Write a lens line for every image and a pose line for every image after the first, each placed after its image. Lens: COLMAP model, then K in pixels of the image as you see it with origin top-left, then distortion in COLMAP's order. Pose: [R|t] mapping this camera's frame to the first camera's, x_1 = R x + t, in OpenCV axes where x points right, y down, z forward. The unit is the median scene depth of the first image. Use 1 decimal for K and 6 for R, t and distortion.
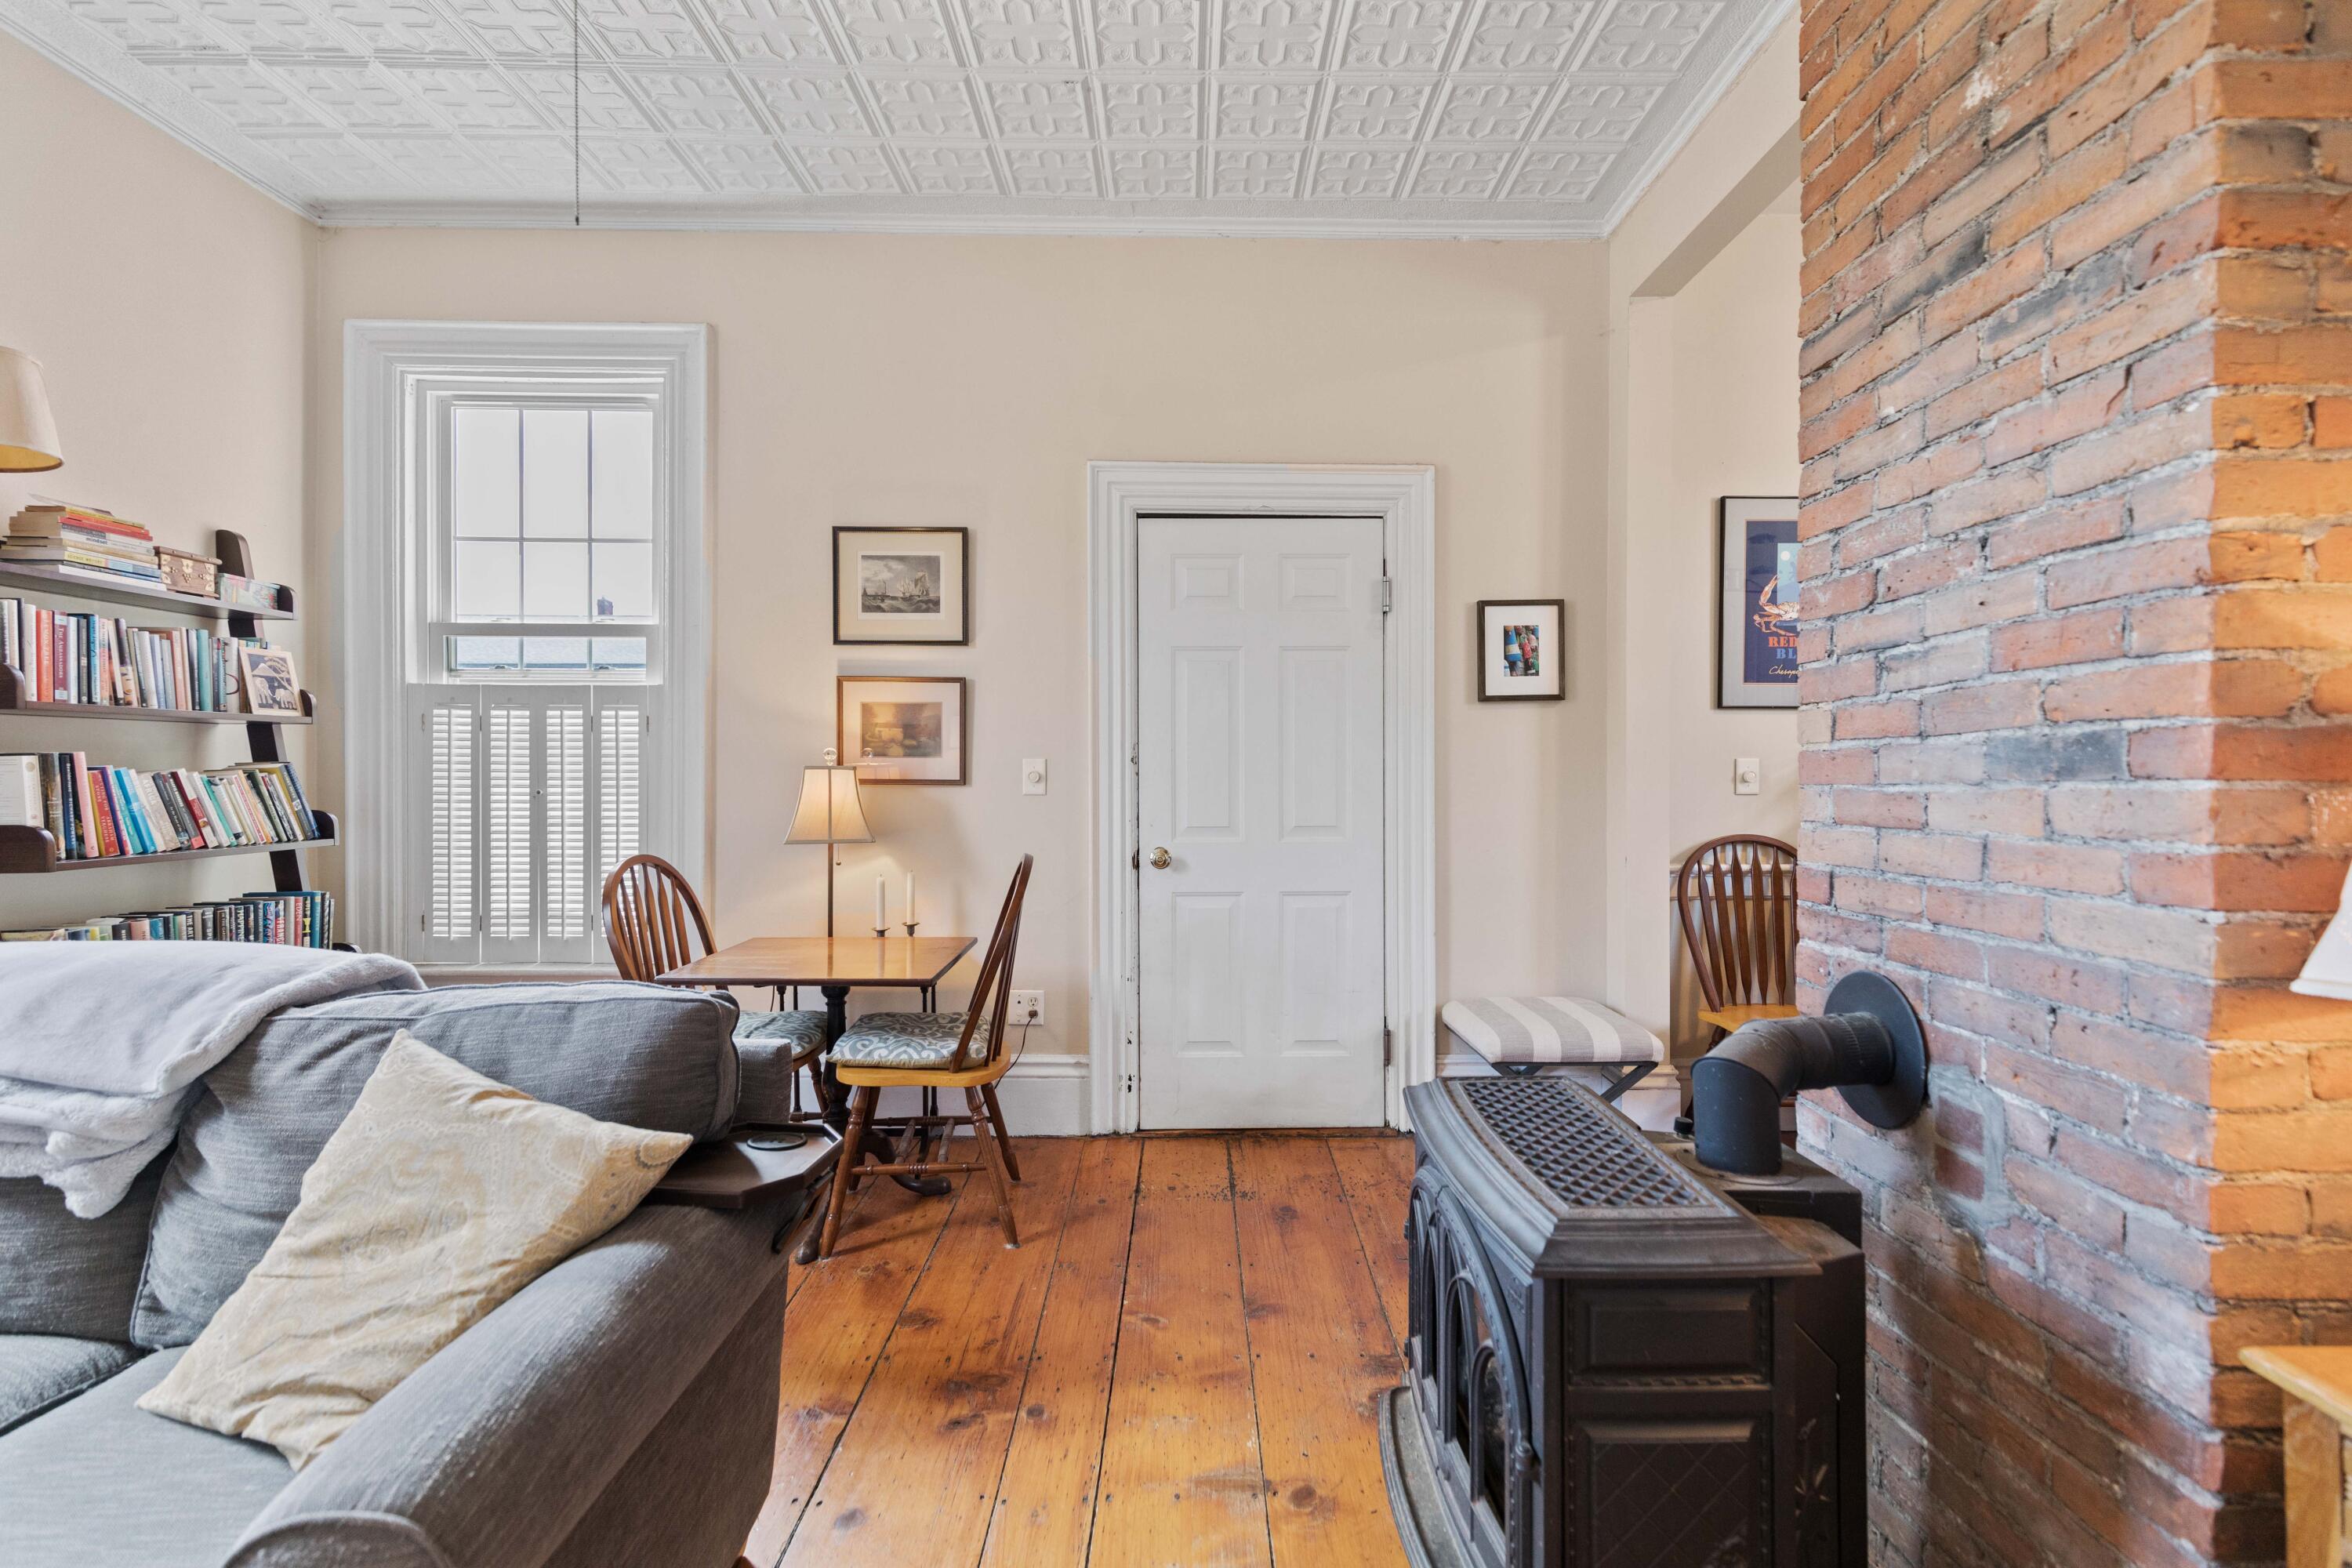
lens RADIAL K [[1064.6, 0, 1179.6], [0, 1064.6, 789.5], [0, 0, 1]] dist [0.007829, -0.000999]
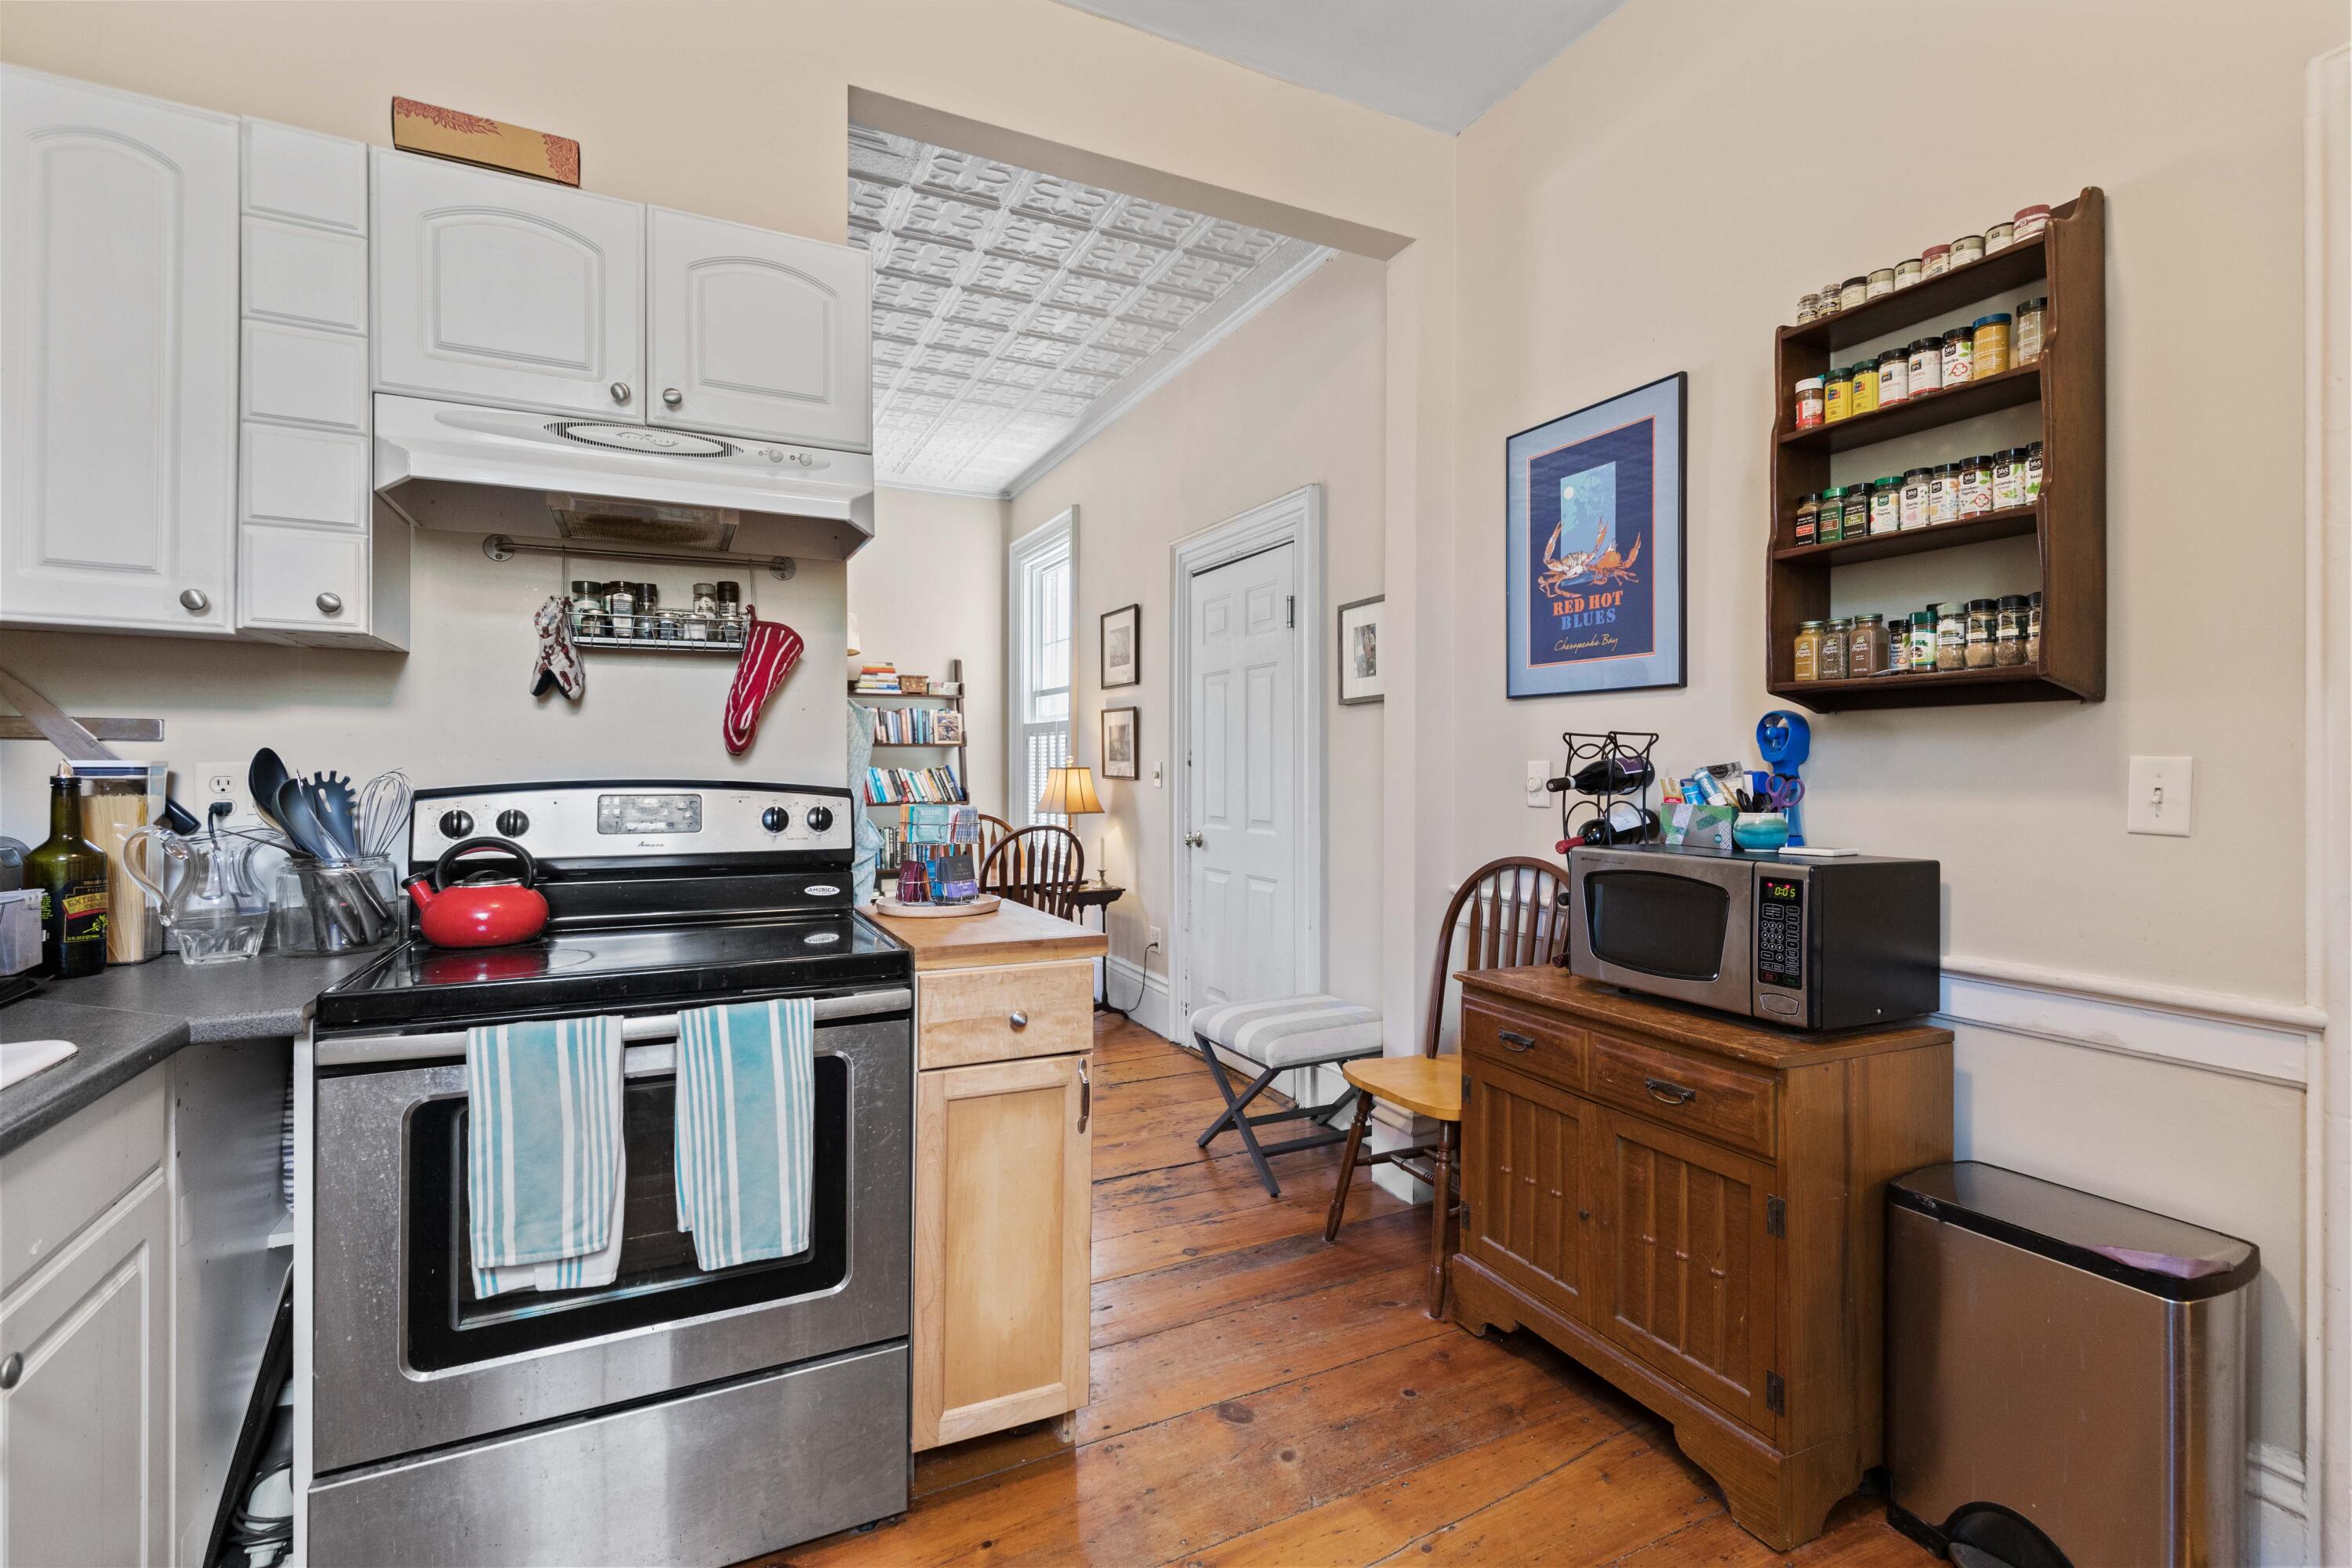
lens RADIAL K [[1064.6, 0, 1177.9], [0, 1064.6, 766.5], [0, 0, 1]] dist [0.007829, -0.000999]
pose [[0.418771, 0.003809, -0.908084, 1.136140], [-0.015022, 0.999883, -0.002733, -0.019437], [0.907968, 0.014786, 0.418779, 0.436207]]
